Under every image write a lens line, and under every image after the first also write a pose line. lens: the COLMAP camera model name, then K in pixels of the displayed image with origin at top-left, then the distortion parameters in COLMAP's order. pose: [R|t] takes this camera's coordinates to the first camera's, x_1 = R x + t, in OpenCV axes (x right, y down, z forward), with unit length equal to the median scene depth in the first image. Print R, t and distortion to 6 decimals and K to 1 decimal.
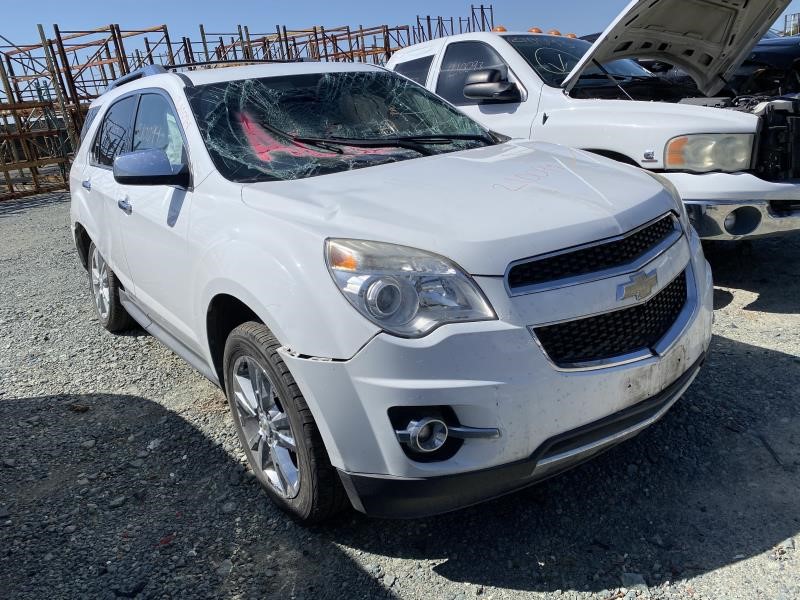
lens RADIAL K [[620.4, 0, 404.3], [0, 620.4, 297.5], [0, 0, 1]] dist [0.033214, -0.013635]
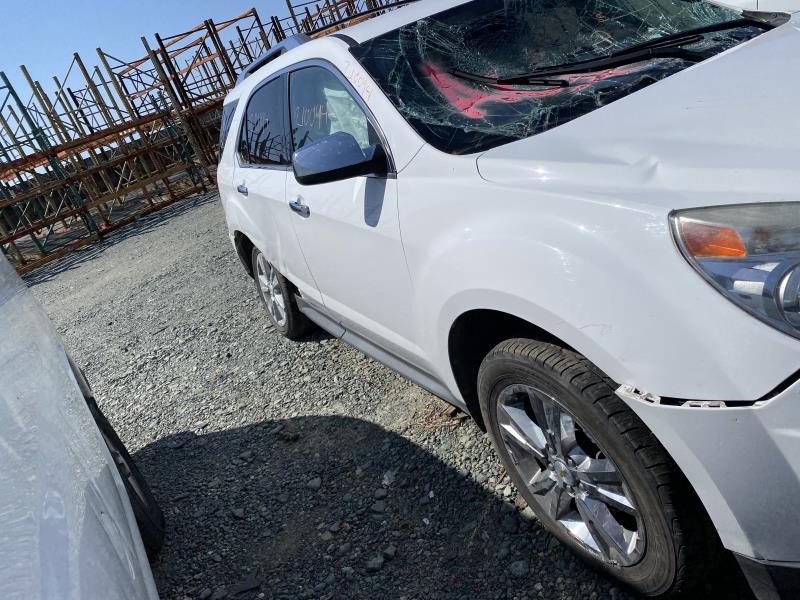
lens RADIAL K [[608.6, 0, 409.5], [0, 608.6, 292.1], [0, 0, 1]] dist [0.058825, -0.077176]
pose [[0.969753, -0.162283, -0.182329, -0.167947], [0.176658, 0.982092, 0.065473, -0.061757], [0.168439, -0.095702, 0.981055, 0.193854]]
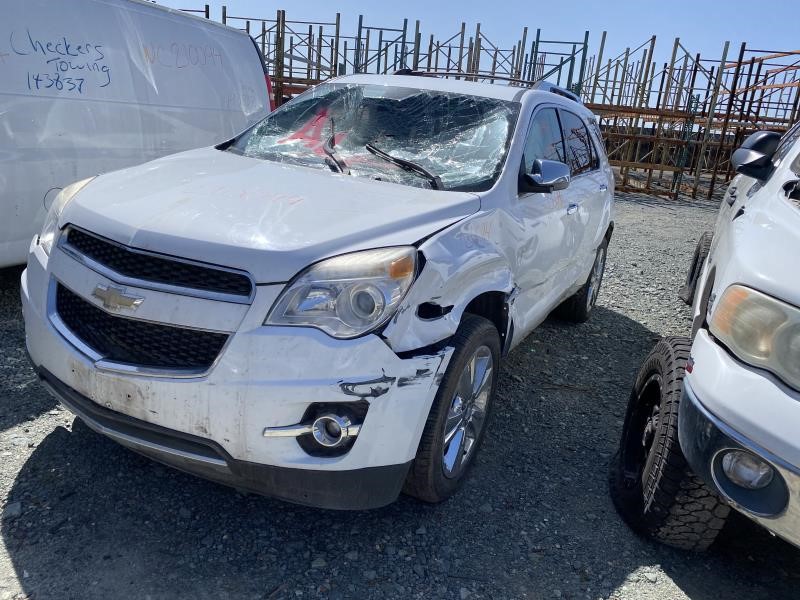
lens RADIAL K [[615.7, 0, 400.0], [0, 615.7, 300.0], [0, 0, 1]] dist [0.087614, -0.101395]
pose [[0.401499, 0.401643, -0.823092, 0.868852], [-0.417696, 0.880104, 0.225714, -0.273539], [0.815064, 0.253178, 0.521126, 0.521410]]
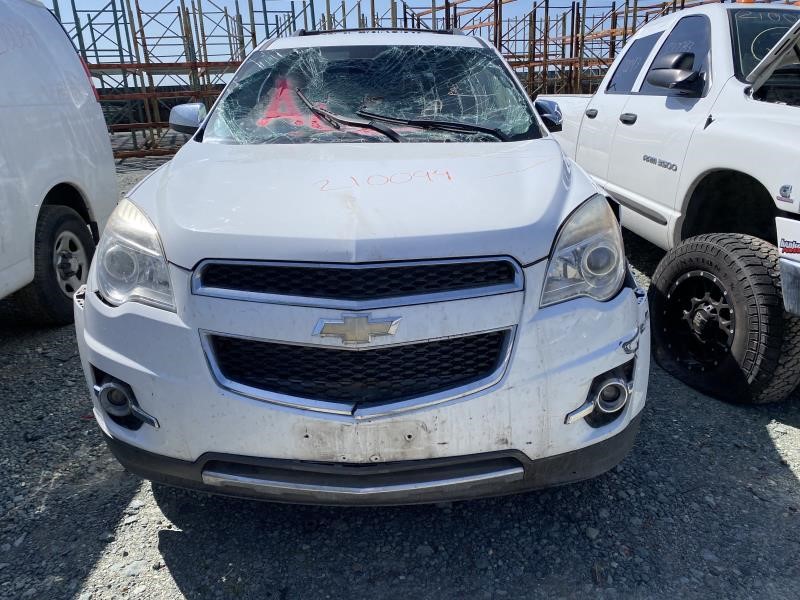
lens RADIAL K [[620.4, 0, 404.3], [0, 620.4, 297.5], [0, 0, 1]] dist [0.033214, -0.013635]
pose [[0.799349, 0.273945, -0.534785, 0.525216], [-0.247325, 0.961137, 0.122664, -0.107877], [0.547605, 0.034214, 0.836037, 0.211225]]
